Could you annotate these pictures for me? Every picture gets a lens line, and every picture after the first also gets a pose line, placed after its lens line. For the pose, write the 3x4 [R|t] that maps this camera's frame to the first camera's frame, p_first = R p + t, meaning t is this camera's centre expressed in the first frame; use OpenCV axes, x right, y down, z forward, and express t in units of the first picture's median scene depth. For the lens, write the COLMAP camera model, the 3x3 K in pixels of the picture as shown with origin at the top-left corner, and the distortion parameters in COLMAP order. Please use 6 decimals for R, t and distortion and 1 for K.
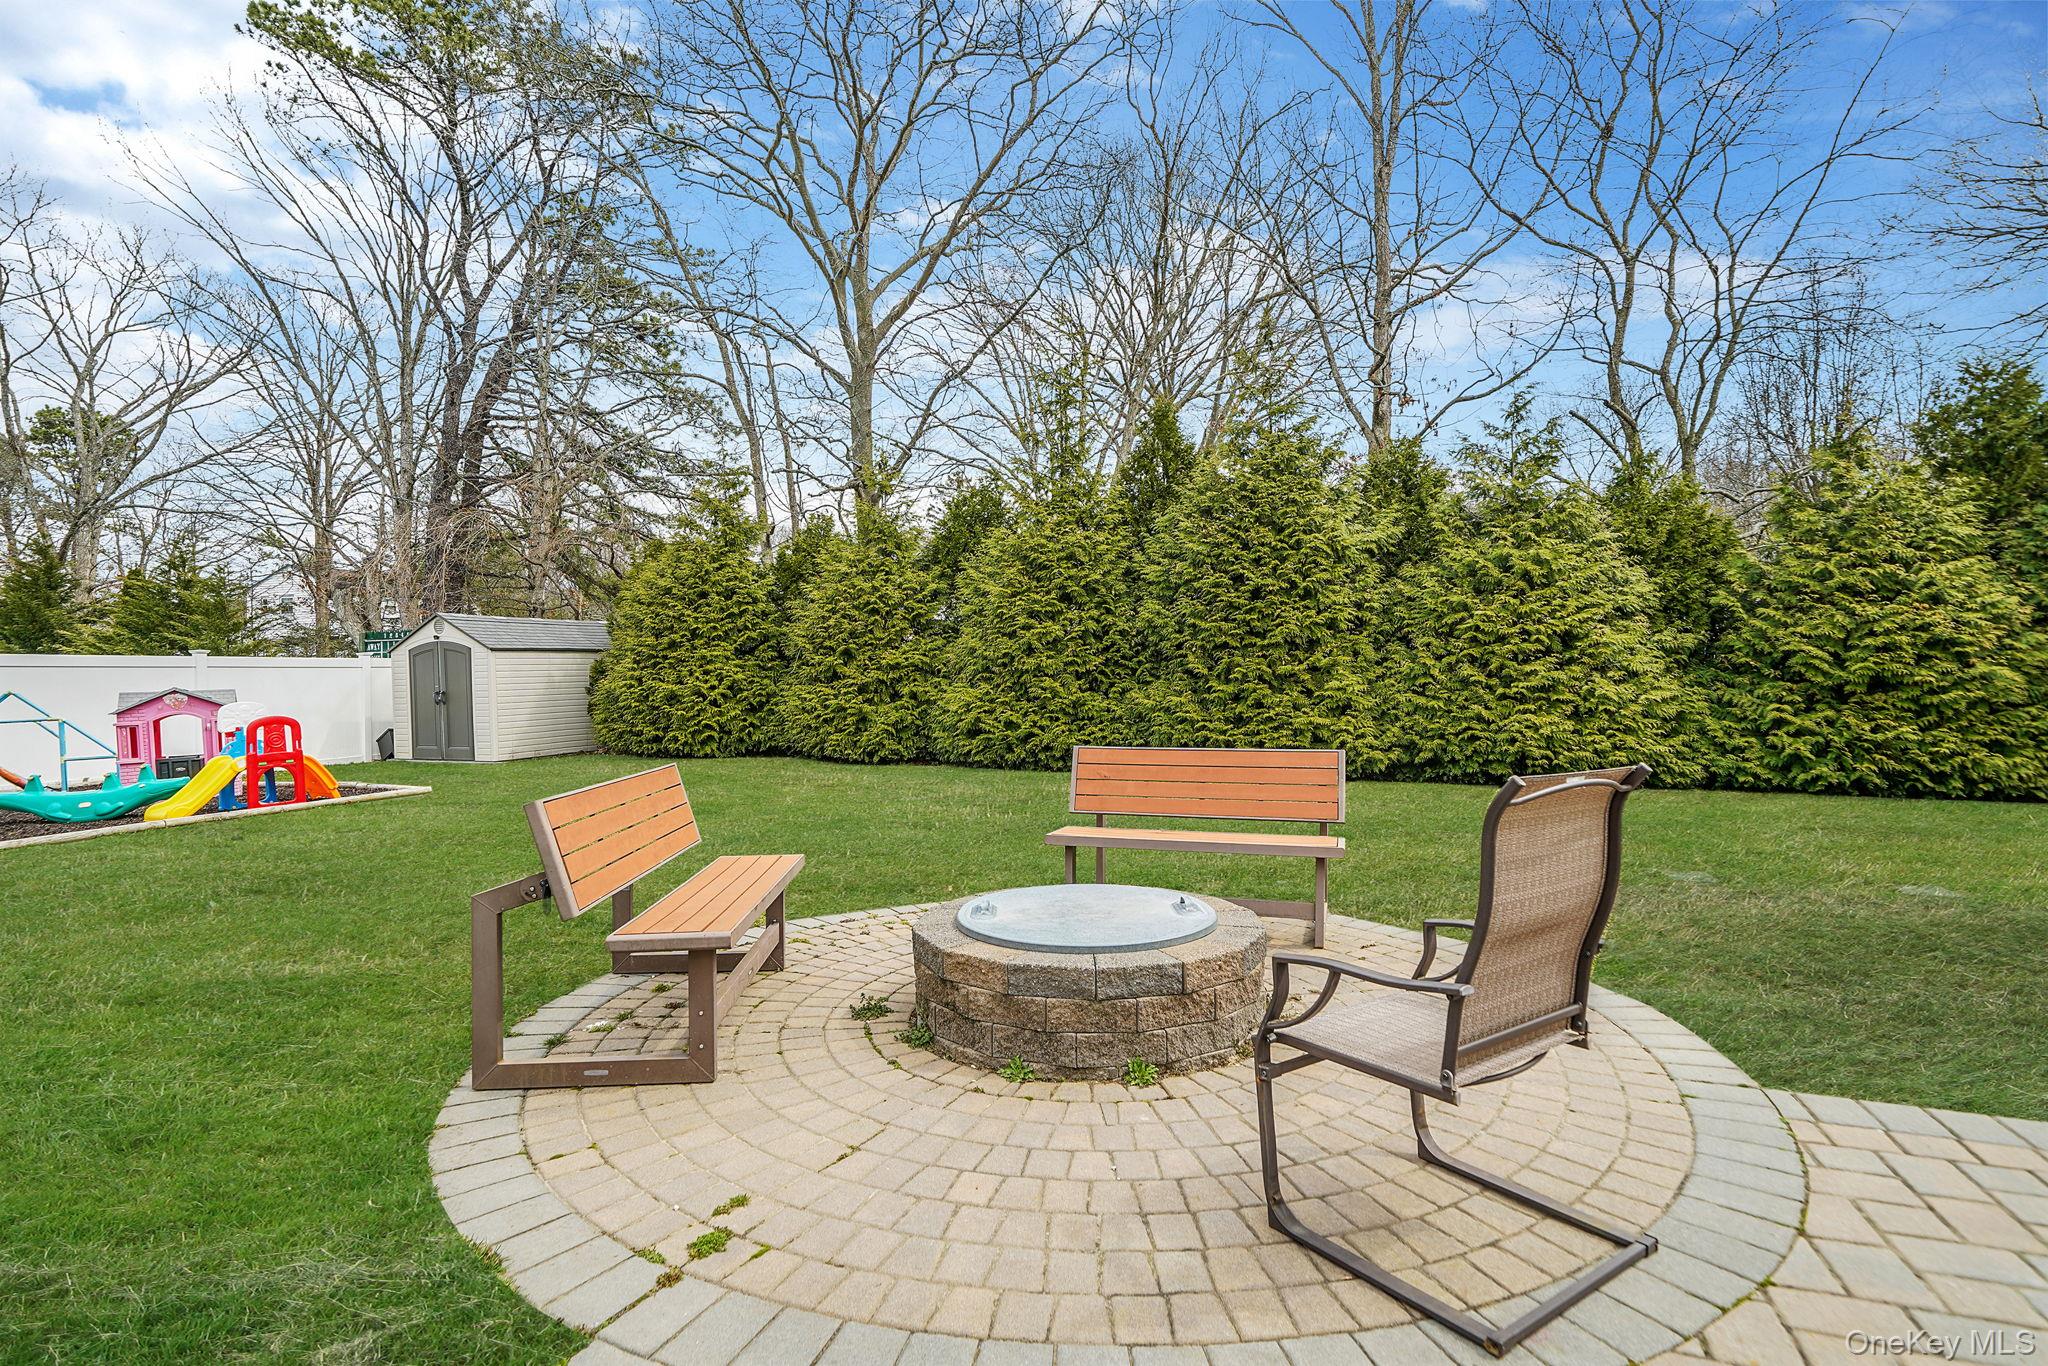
lens RADIAL K [[974.3, 0, 1017.9], [0, 974.3, 706.7], [0, 0, 1]] dist [-0.000251, 0.000648]
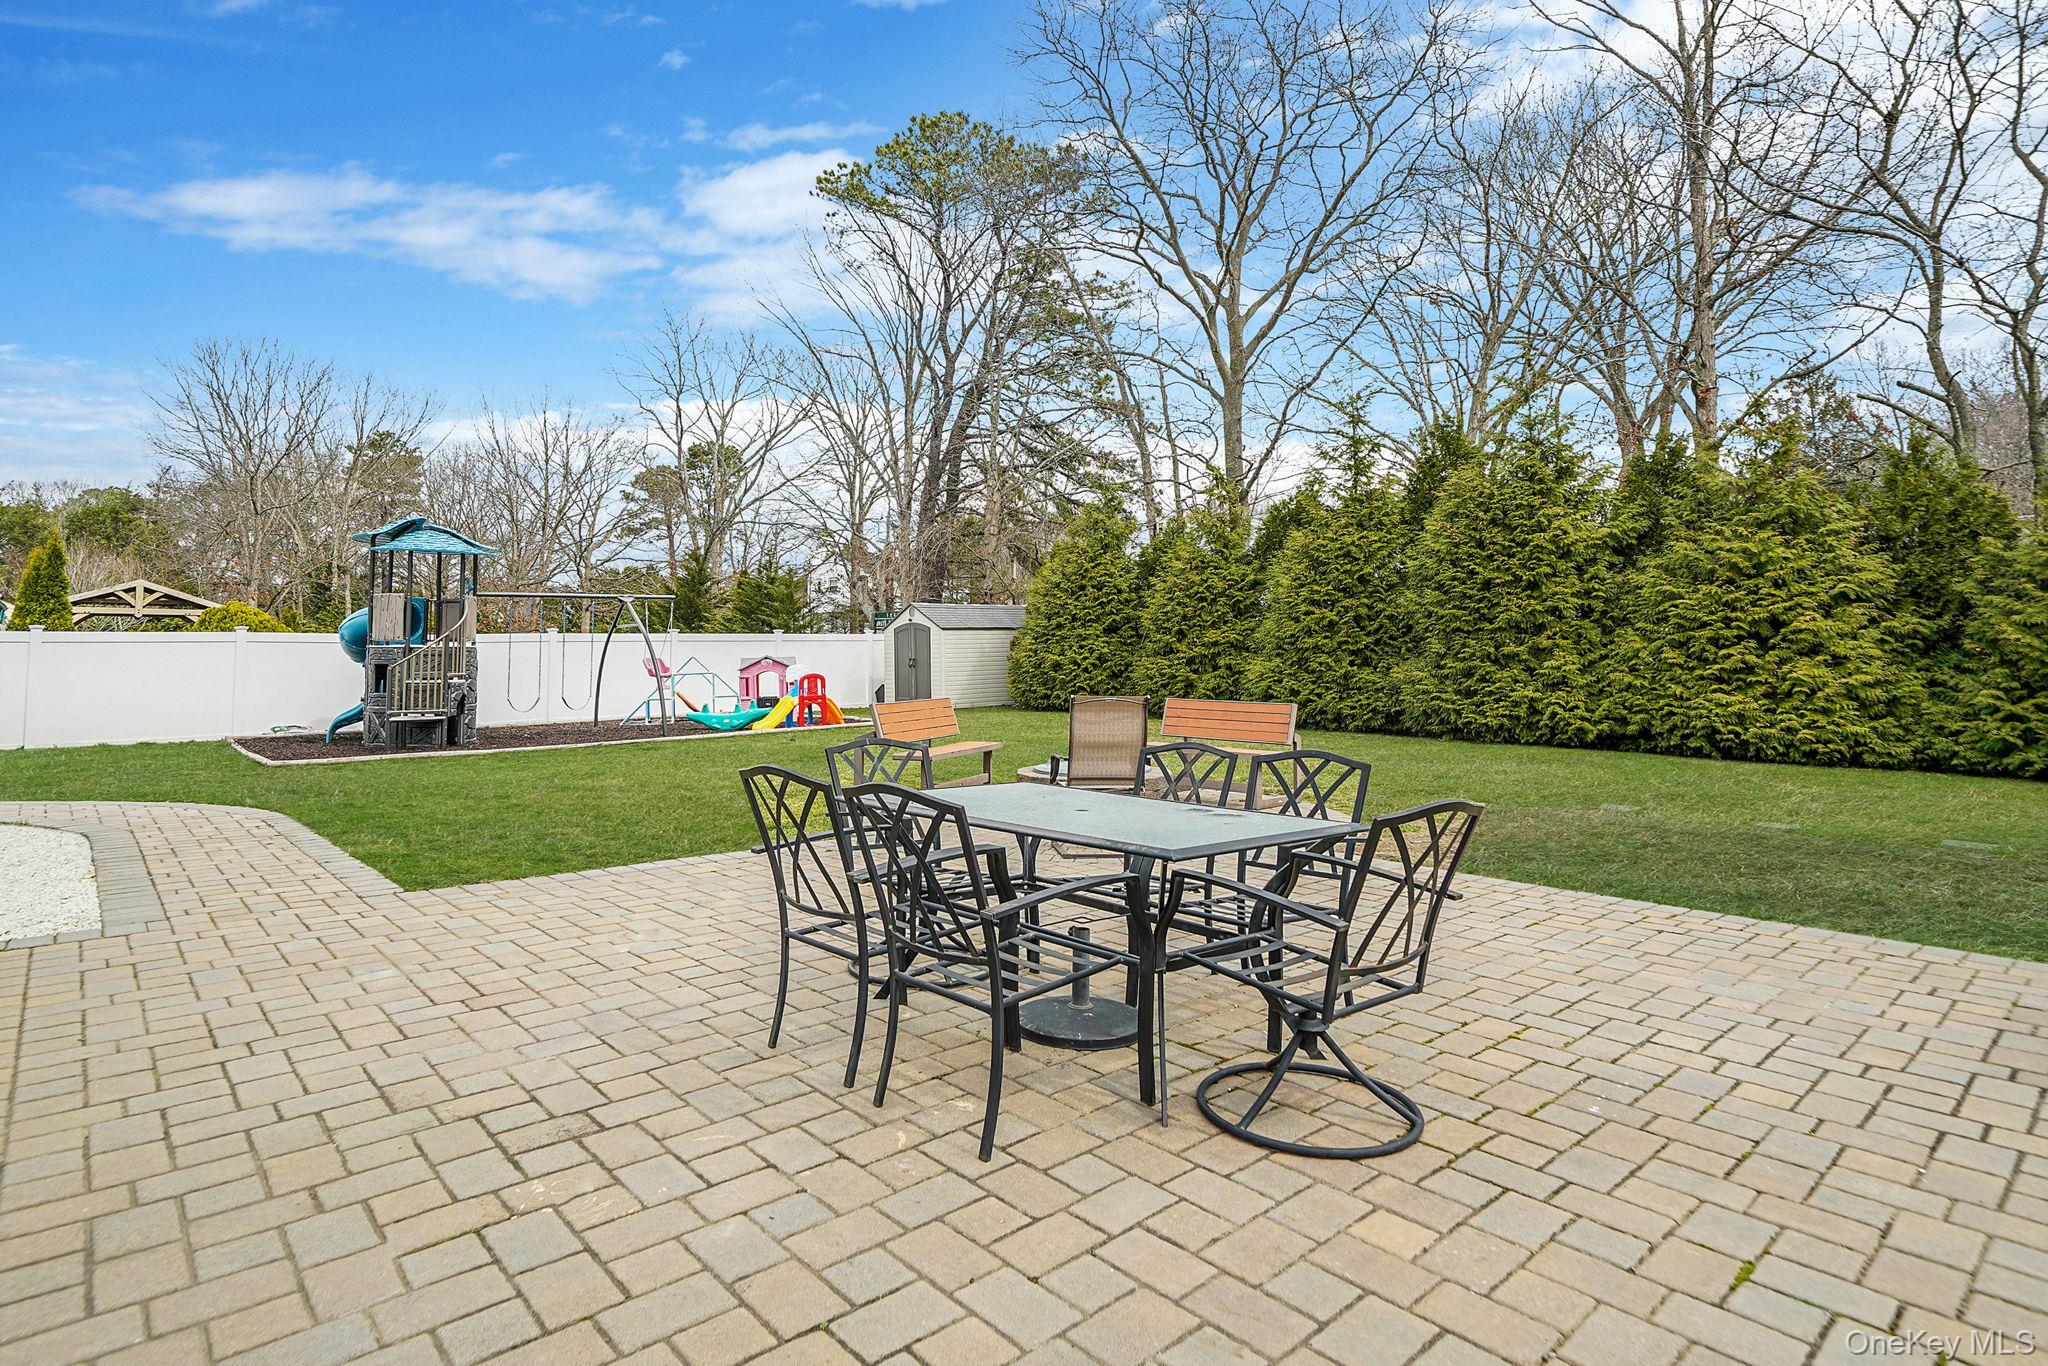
lens RADIAL K [[1068.8, 0, 1021.1], [0, 1068.8, 633.9], [0, 0, 1]] dist [0.002590, 0.000381]
pose [[0.890576, 0.002515, -0.454827, 0.280338], [-0.020073, 0.999228, -0.033778, -0.002279], [0.454391, 0.039212, 0.889939, -0.340905]]
